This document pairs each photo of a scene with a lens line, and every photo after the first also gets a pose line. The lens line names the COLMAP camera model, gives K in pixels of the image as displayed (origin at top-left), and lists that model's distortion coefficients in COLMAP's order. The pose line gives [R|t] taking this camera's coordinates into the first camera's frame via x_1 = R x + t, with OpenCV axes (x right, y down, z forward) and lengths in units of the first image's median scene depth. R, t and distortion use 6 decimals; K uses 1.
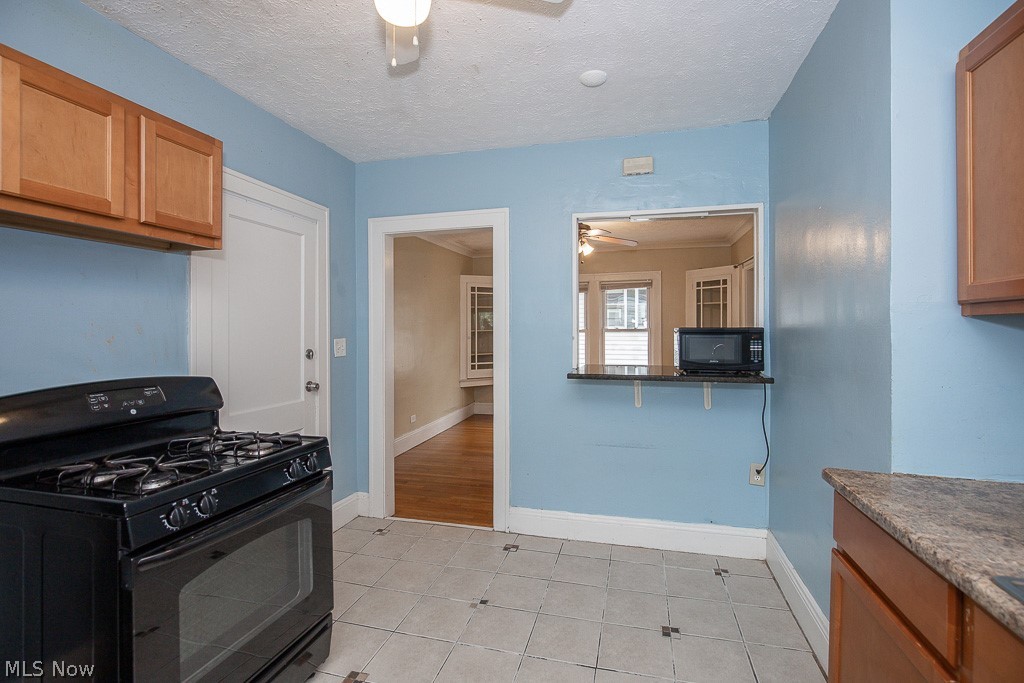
lens RADIAL K [[476.8, 0, 508.4], [0, 476.8, 326.4], [0, 0, 1]] dist [-0.014563, 0.003311]
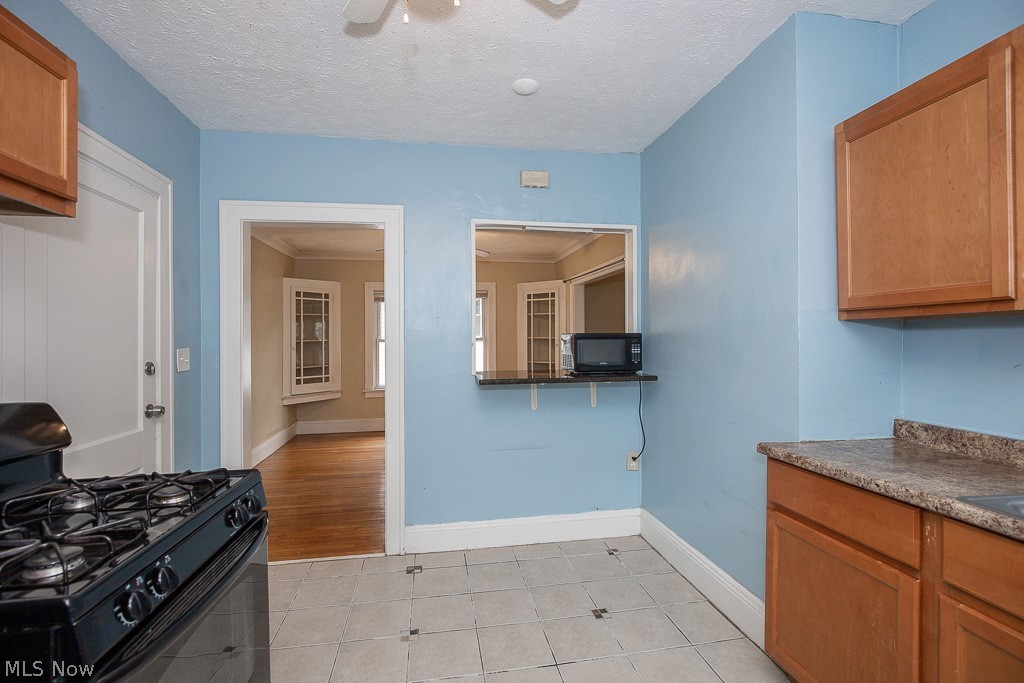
lens RADIAL K [[476.8, 0, 513.1], [0, 476.8, 334.9], [0, 0, 1]] dist [-0.014563, 0.003311]
pose [[0.908136, -0.001427, 0.418672, -0.210131], [0.003790, 0.999981, -0.004812, 0.010556], [-0.418657, 0.005957, 0.908125, 0.070241]]
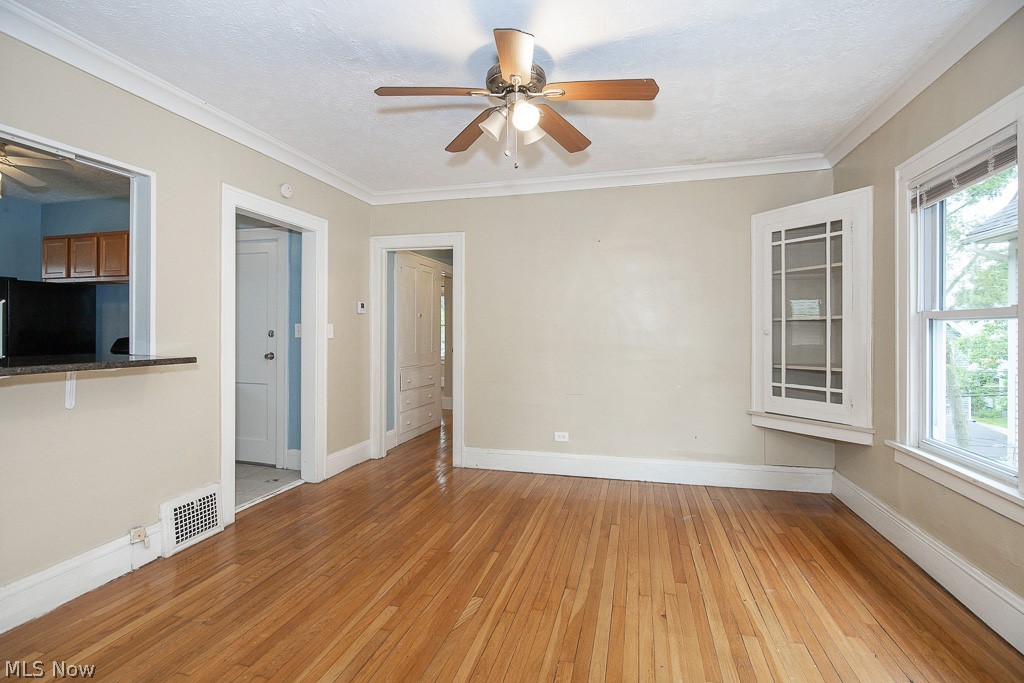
lens RADIAL K [[476.8, 0, 515.8], [0, 476.8, 331.6], [0, 0, 1]] dist [-0.014563, 0.003311]
pose [[0.010317, 0.006325, -0.999927, 1.089451], [0.000996, 0.999979, 0.006336, 0.049955], [0.999946, -0.001061, 0.010311, 1.851541]]
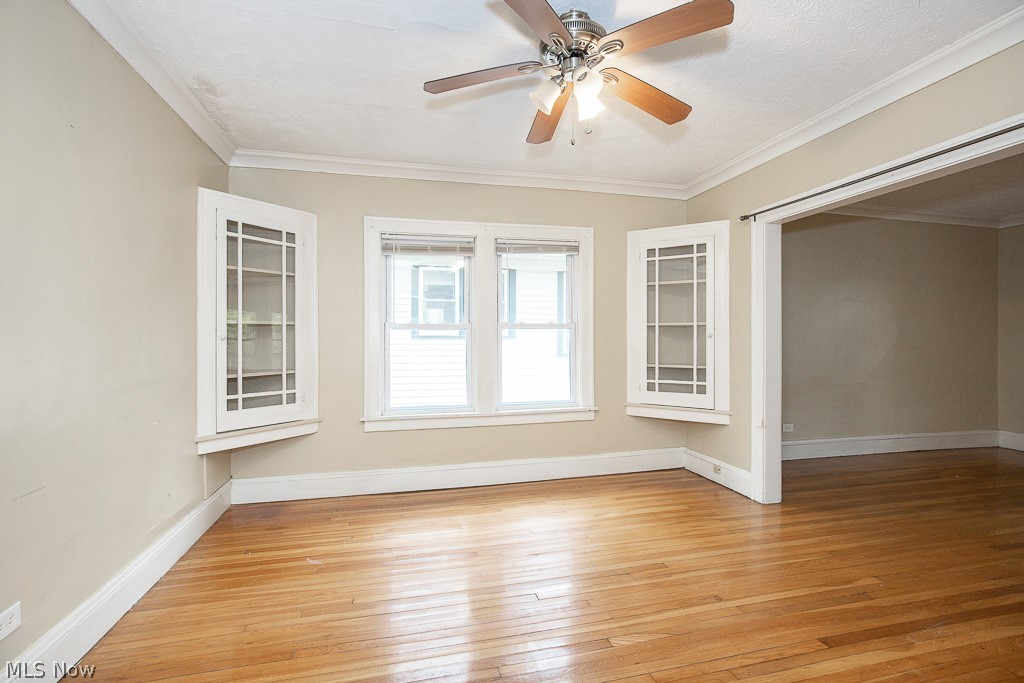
lens RADIAL K [[476.8, 0, 512.7], [0, 476.8, 344.7], [0, 0, 1]] dist [-0.014563, 0.003311]
pose [[0.876358, -0.001686, 0.481657, -0.149677], [-0.002684, 0.999961, 0.008385, 0.067397], [-0.481653, -0.008641, 0.876320, 1.275597]]
